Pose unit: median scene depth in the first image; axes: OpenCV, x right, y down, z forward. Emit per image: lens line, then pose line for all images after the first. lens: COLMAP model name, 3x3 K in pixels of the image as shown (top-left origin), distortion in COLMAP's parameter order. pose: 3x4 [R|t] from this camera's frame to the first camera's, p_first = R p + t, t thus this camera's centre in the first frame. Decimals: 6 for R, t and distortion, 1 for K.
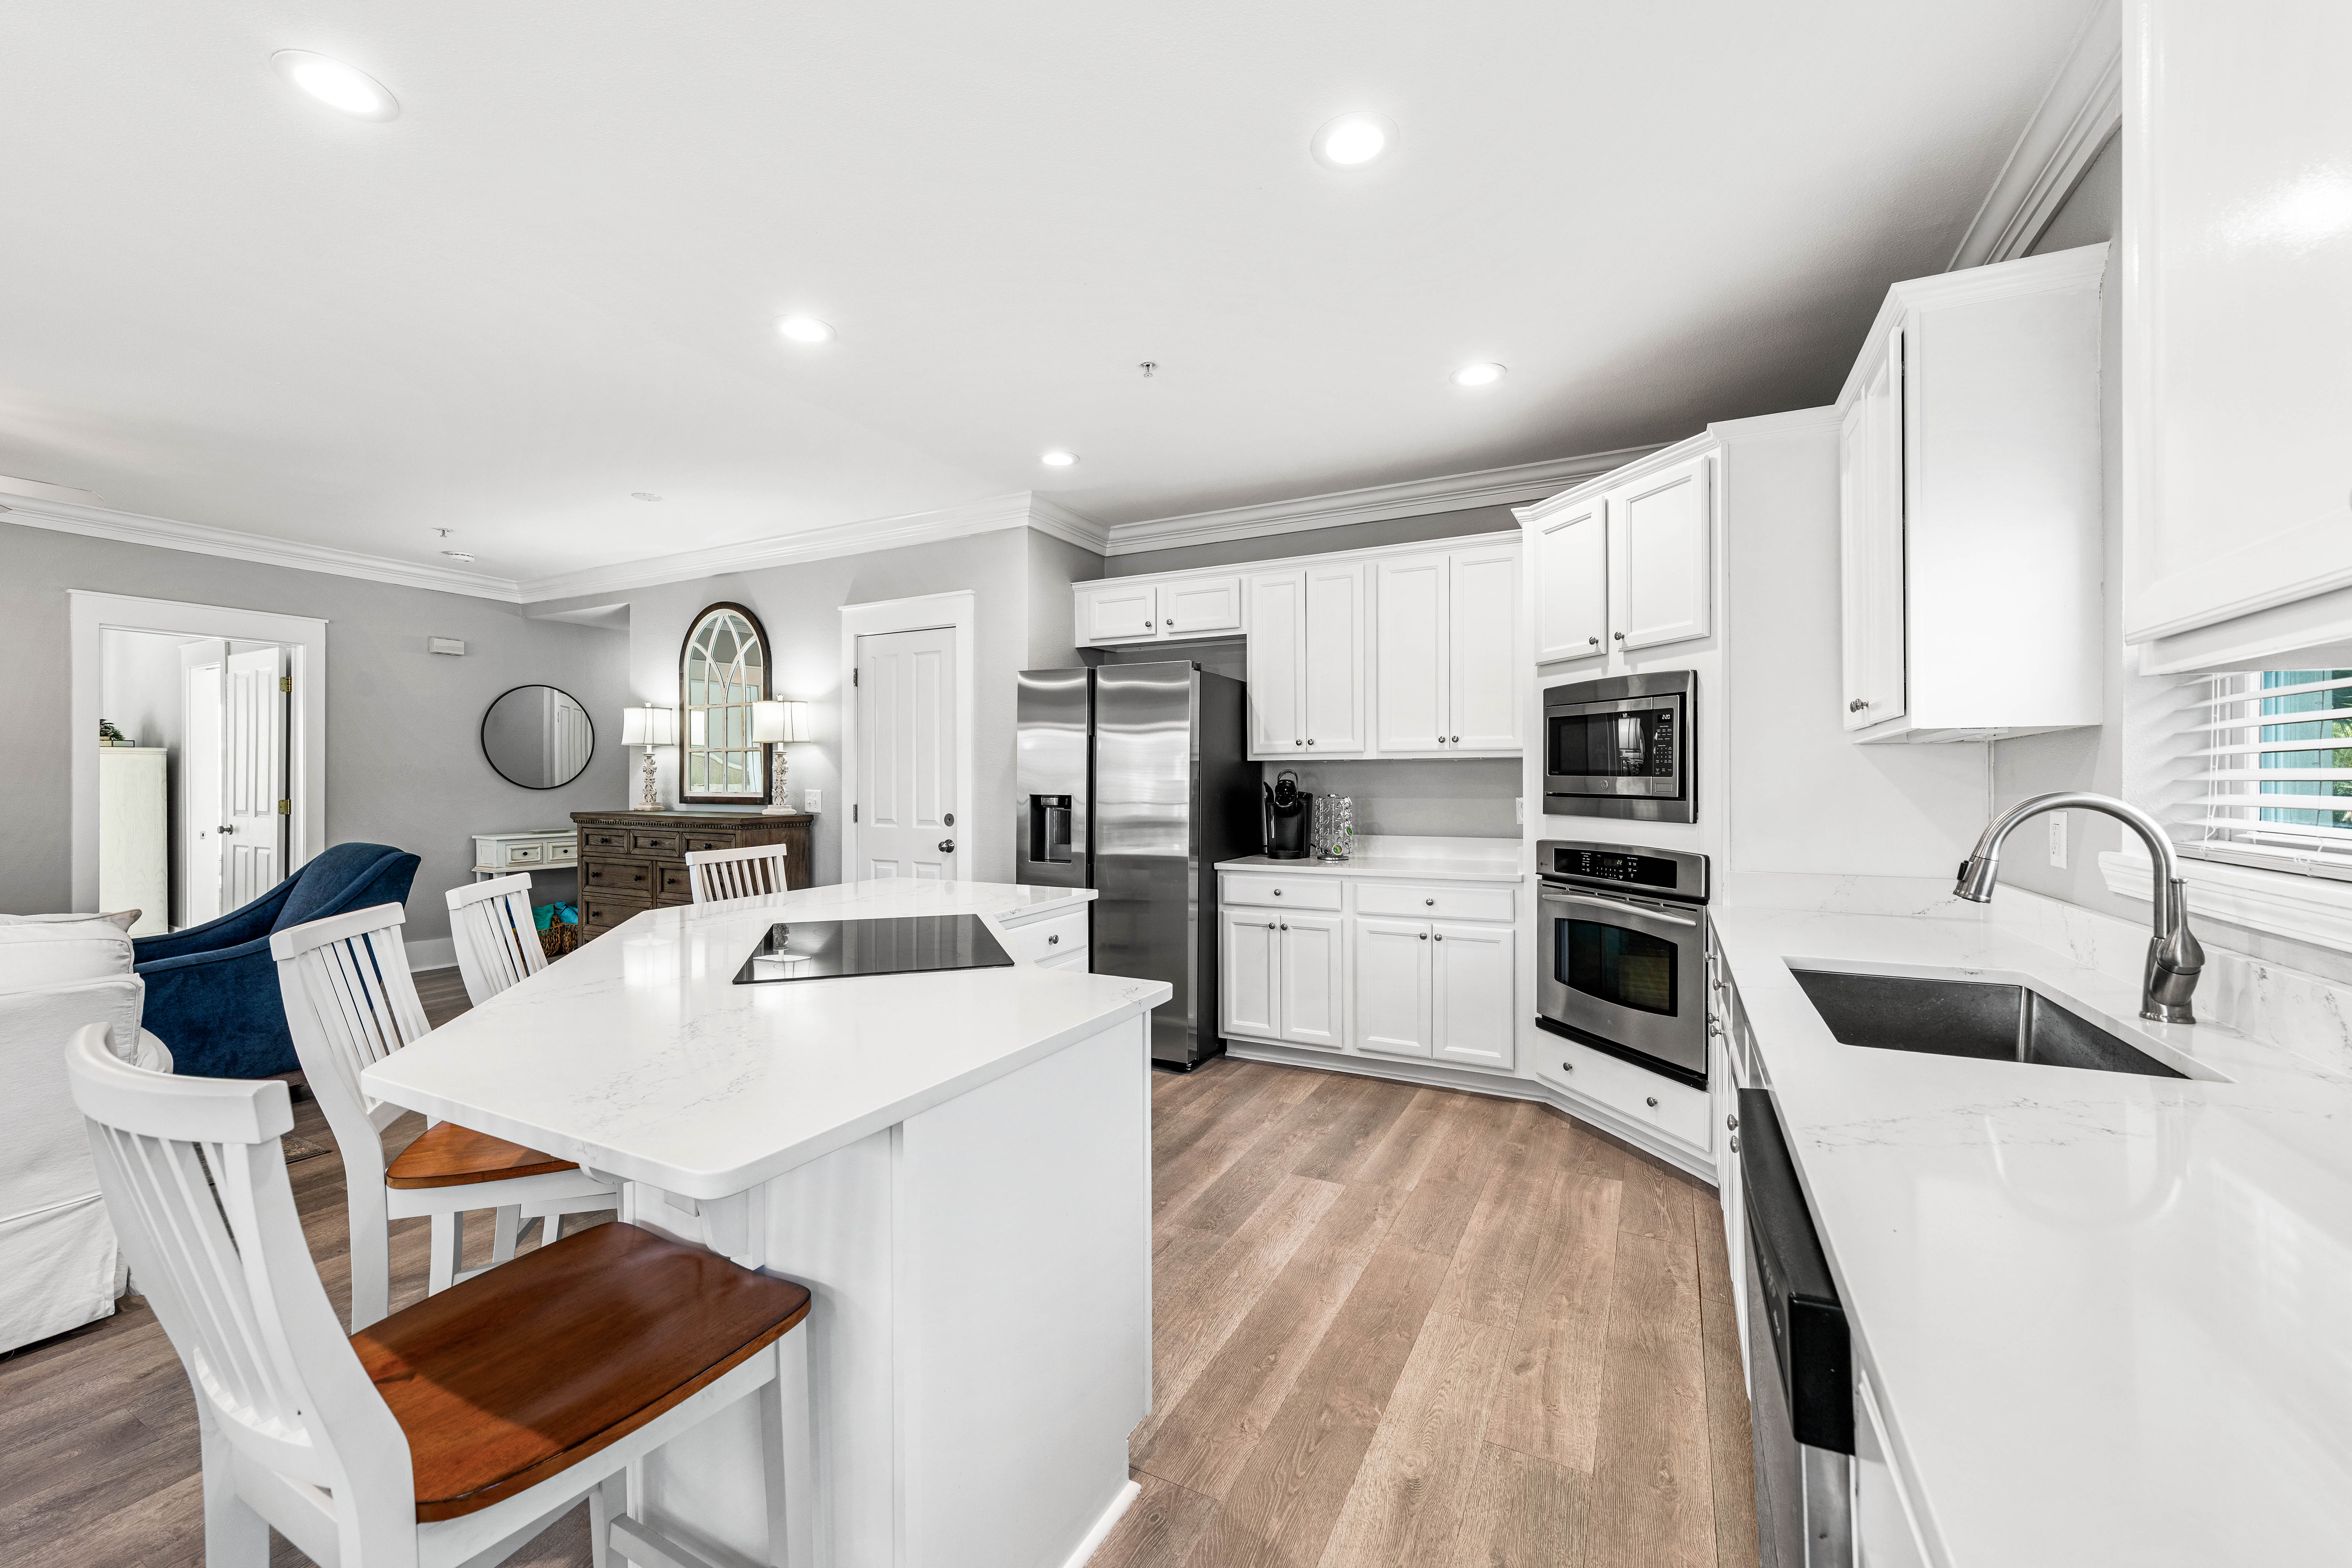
lens RADIAL K [[928.2, 0, 1176.0], [0, 928.2, 779.5], [0, 0, 1]] dist [0.000908, 0.000003]
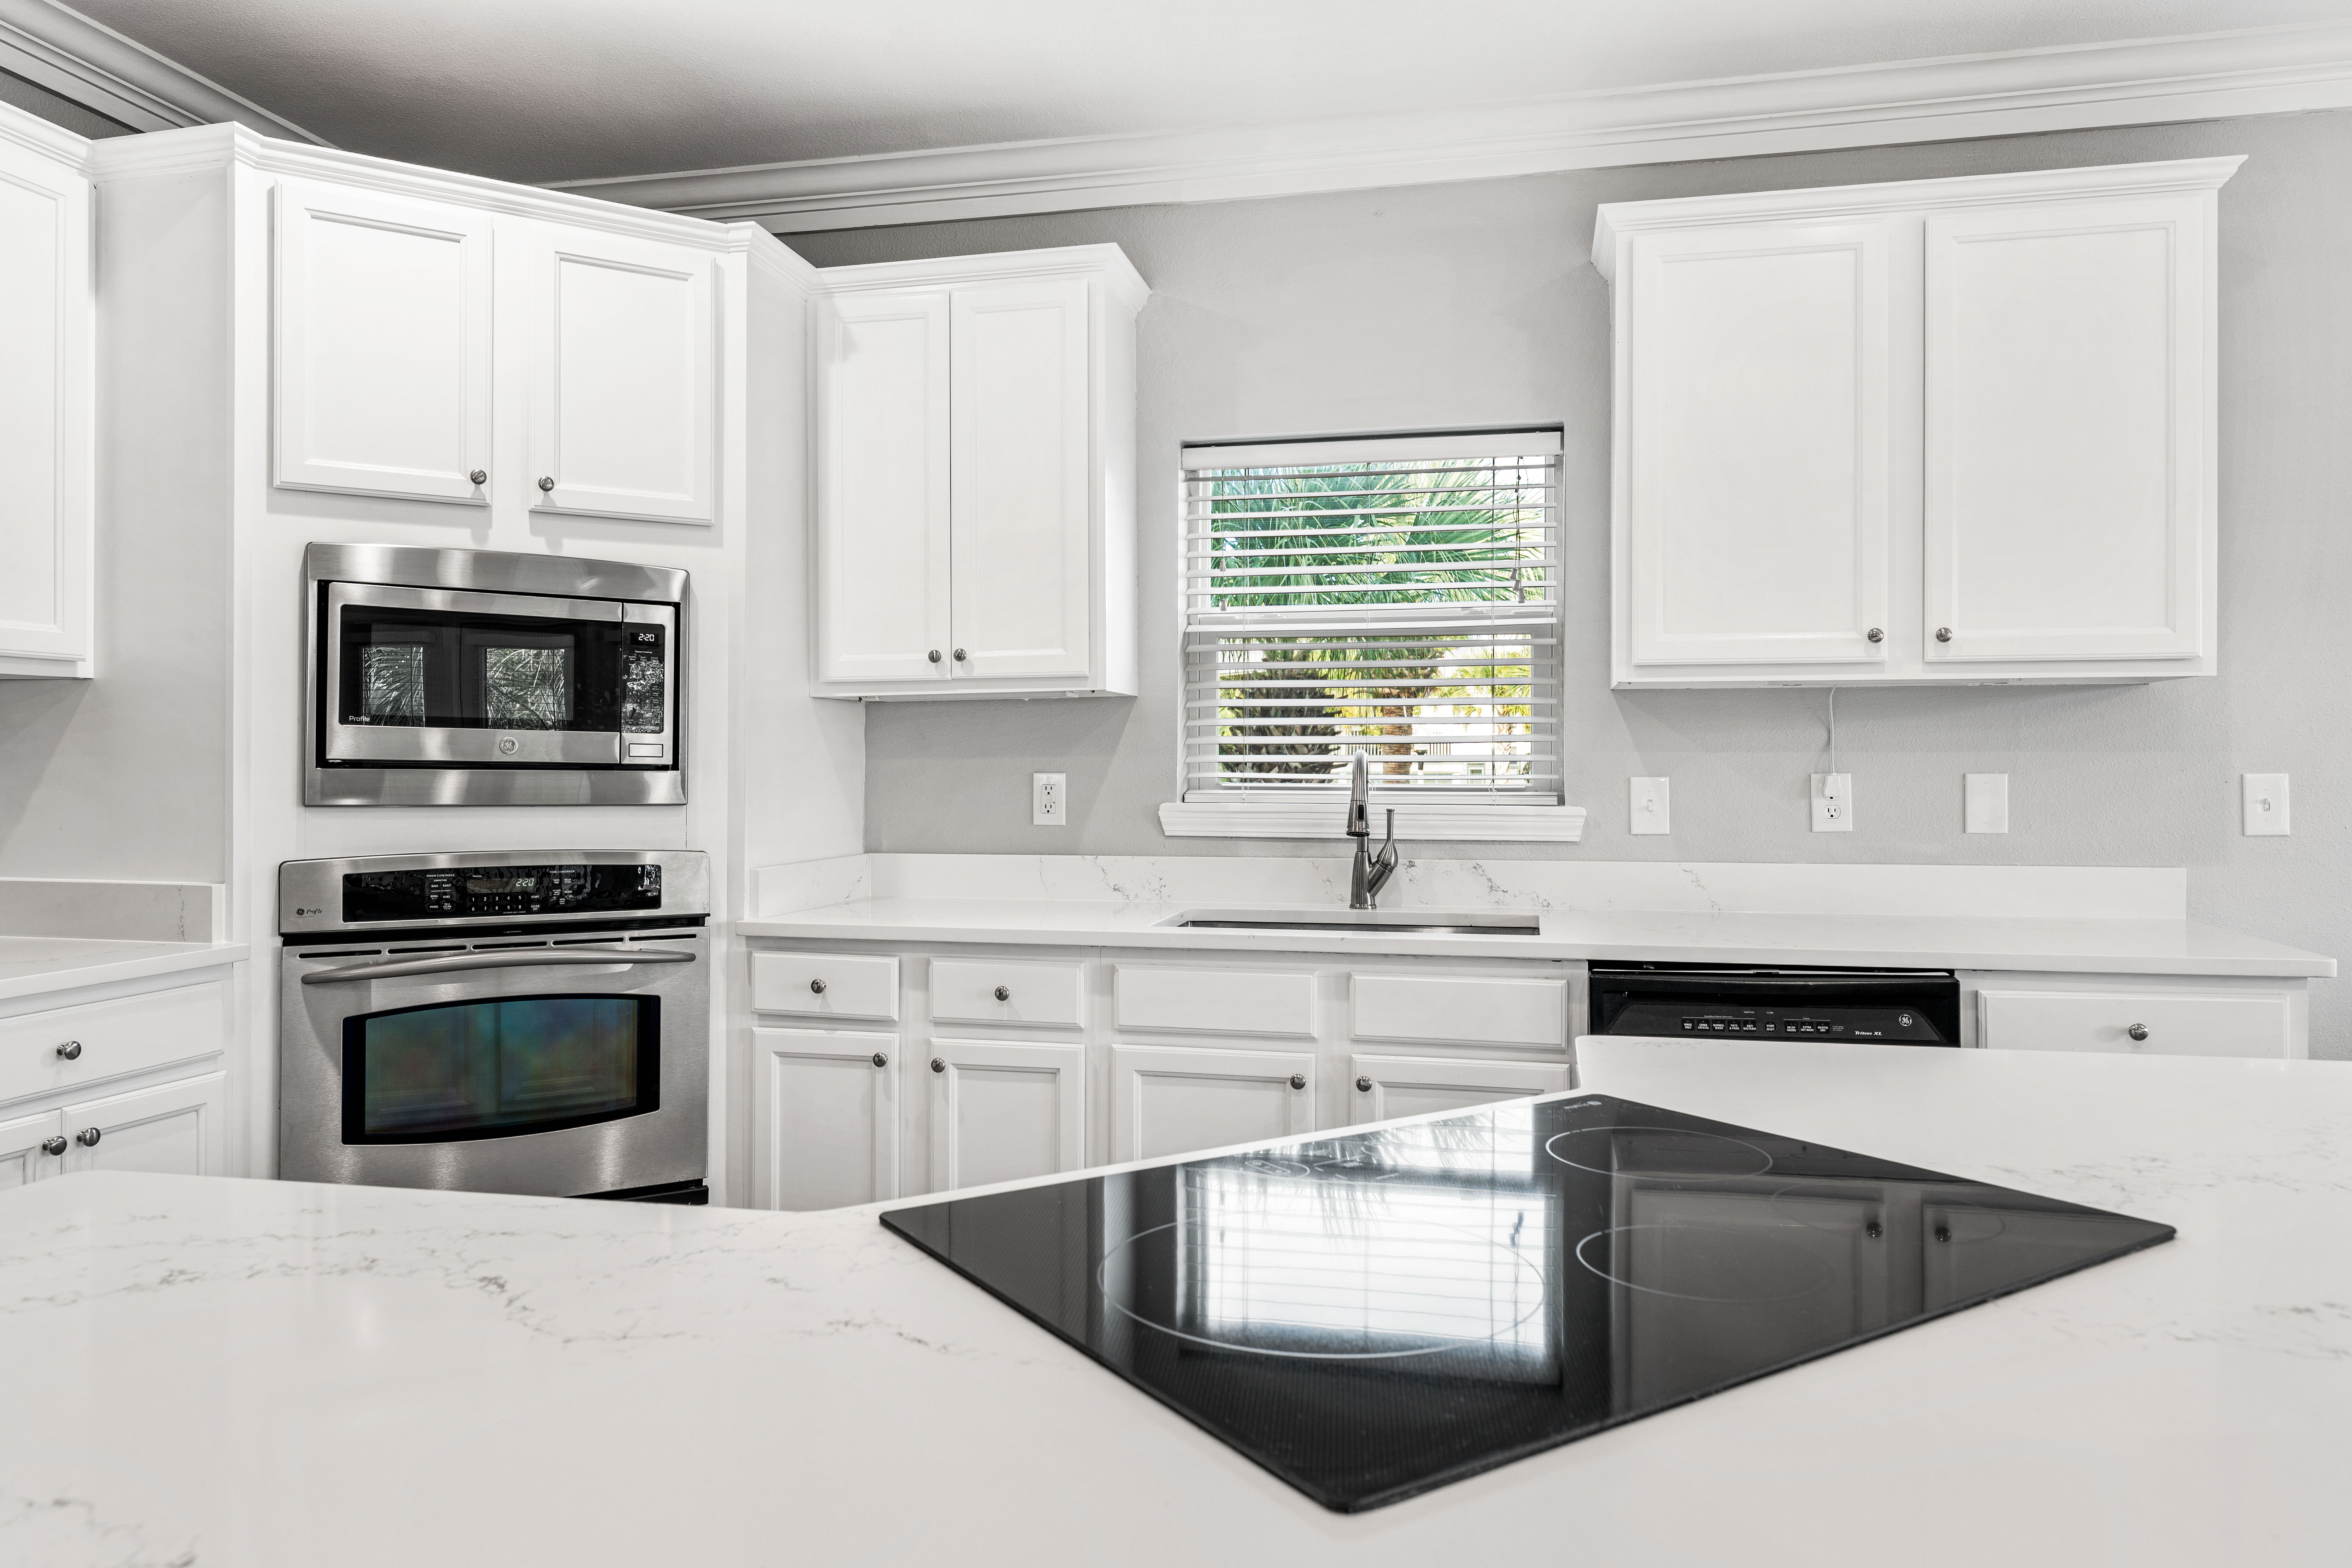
lens RADIAL K [[1571.6, 0, 1180.9], [0, 1571.6, 763.8], [0, 0, 1]] dist [0.002936, 0.002239]
pose [[-0.264120, 0.000429, 0.964490, -0.437024], [-0.004357, 0.999989, -0.001638, 0.013384], [-0.964480, -0.004635, -0.264116, 0.689787]]
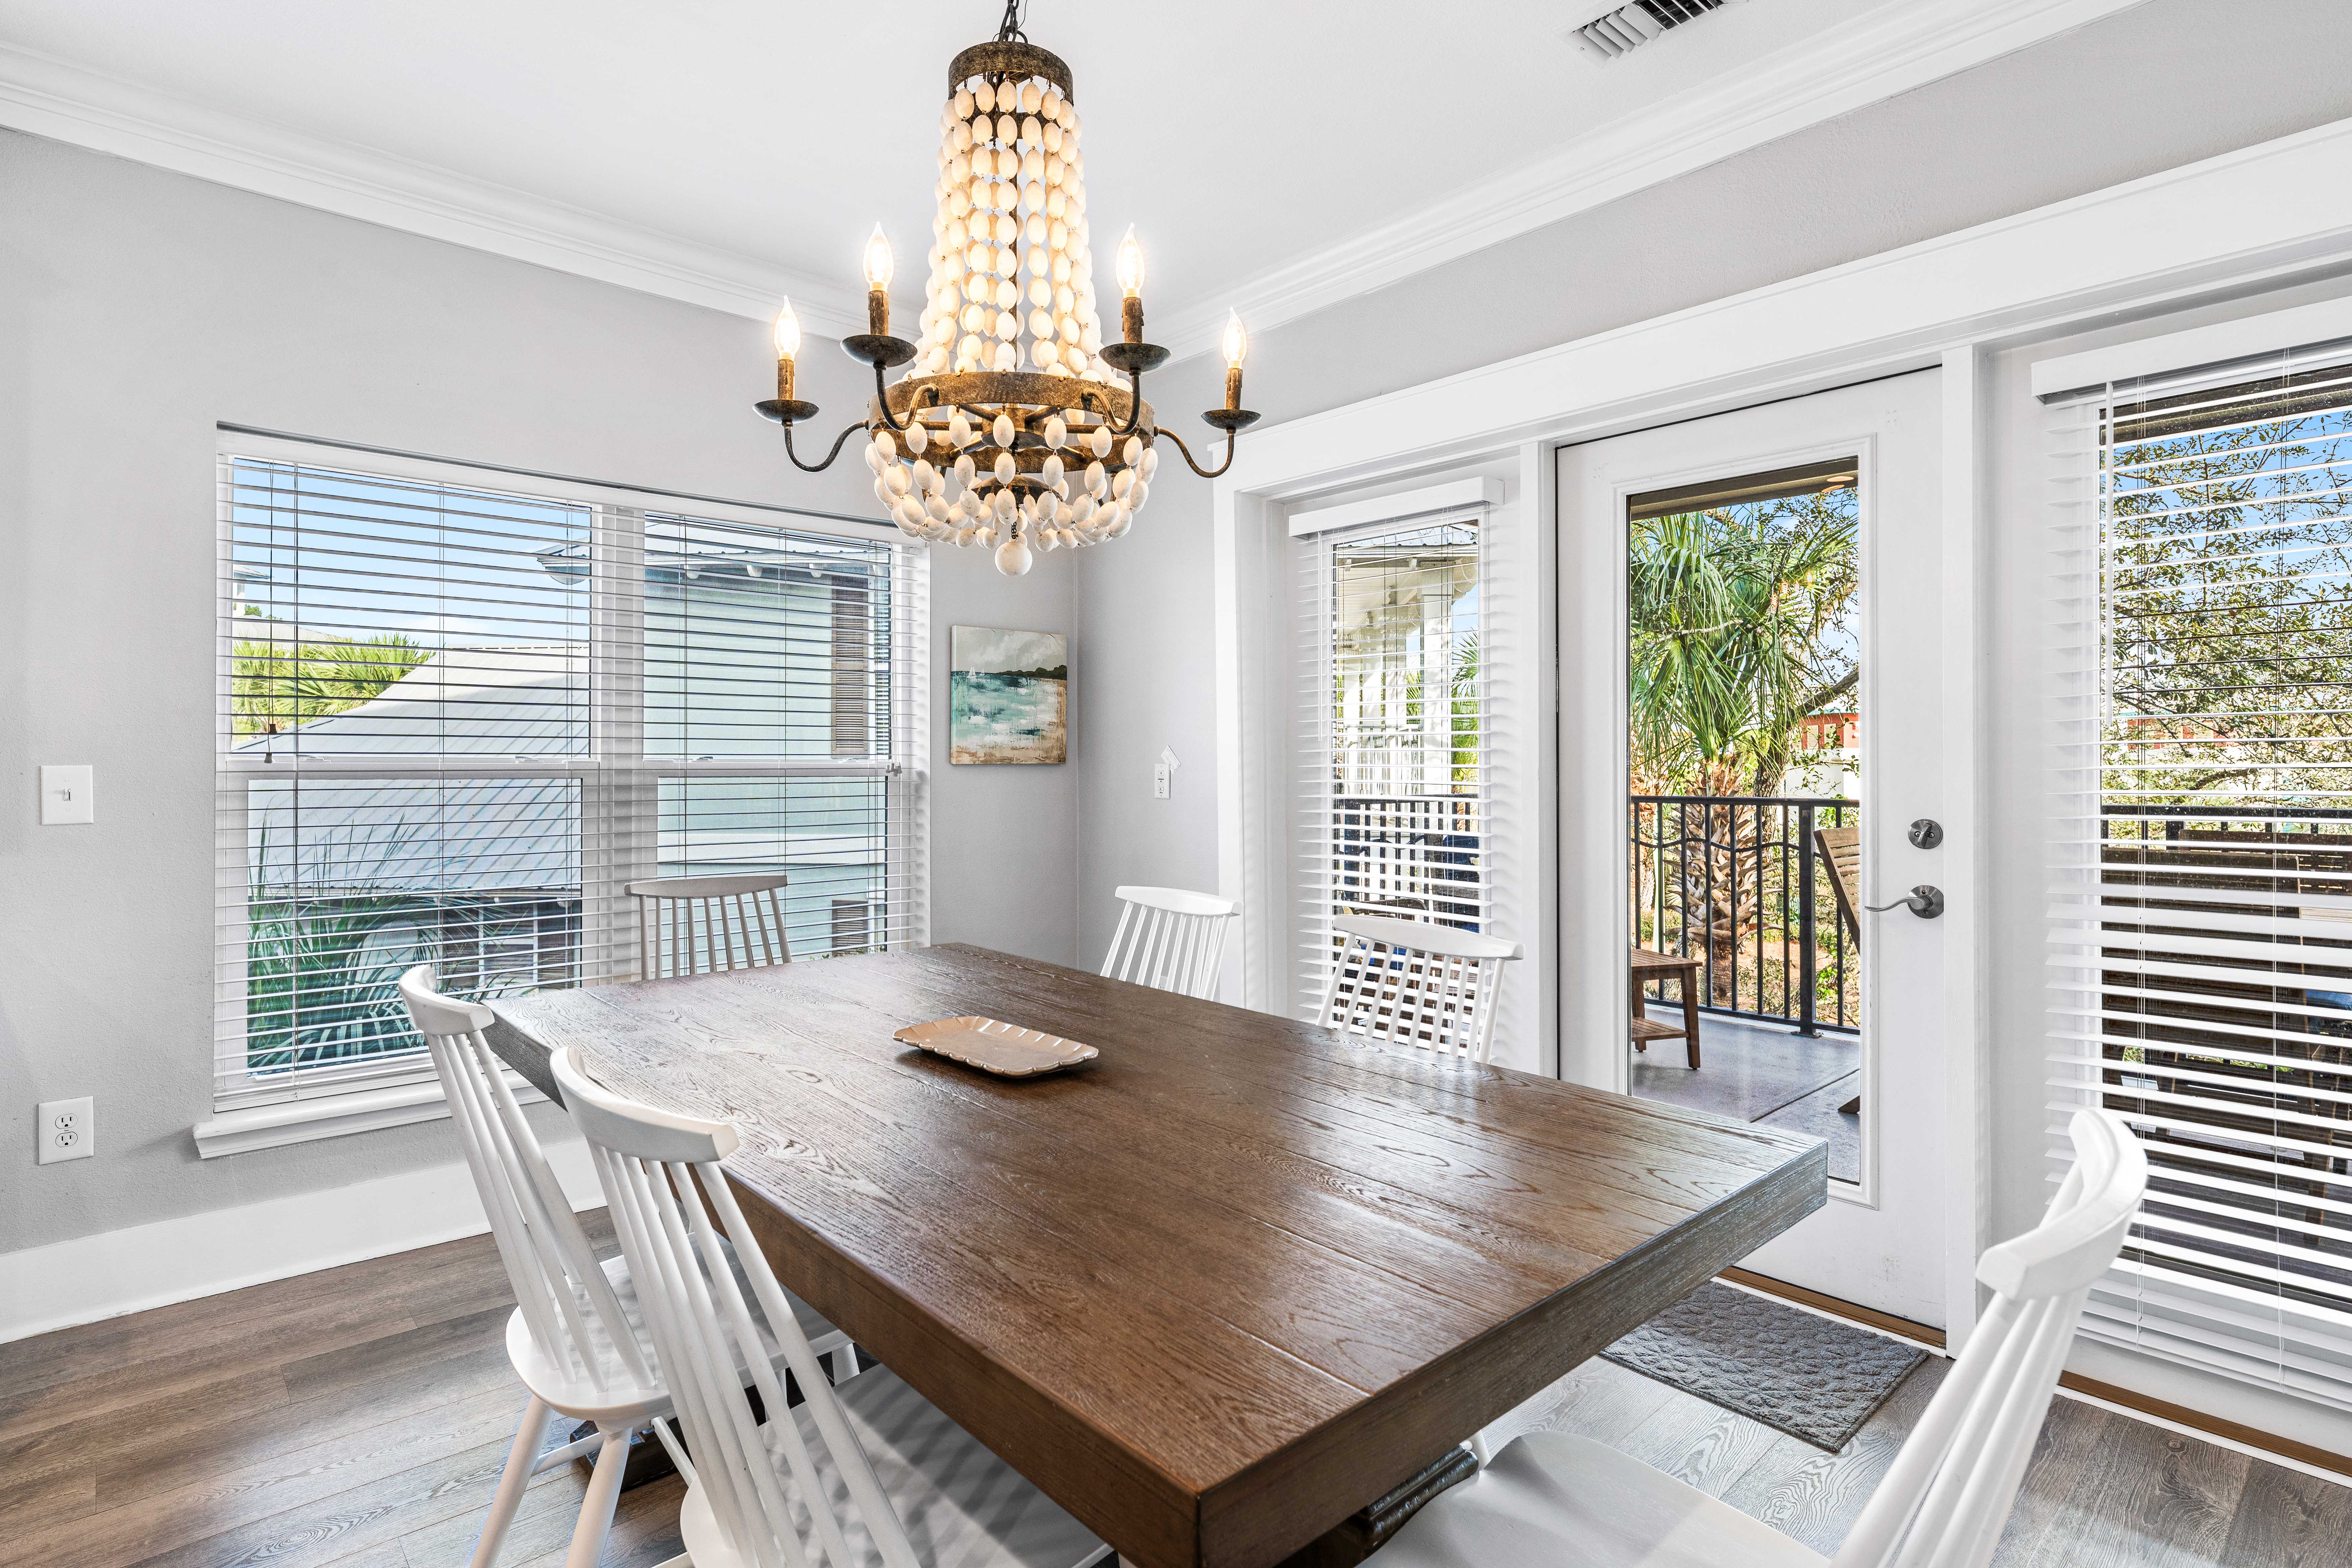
lens RADIAL K [[1190.7, 0, 1175.7], [0, 1190.7, 762.6], [0, 0, 1]] dist [0.001640, 0.000377]
pose [[-0.942467, -0.004433, 0.334270, -0.588364], [-0.006090, 0.999974, -0.003909, 0.011948], [-0.334244, -0.005720, -0.942469, 0.352291]]
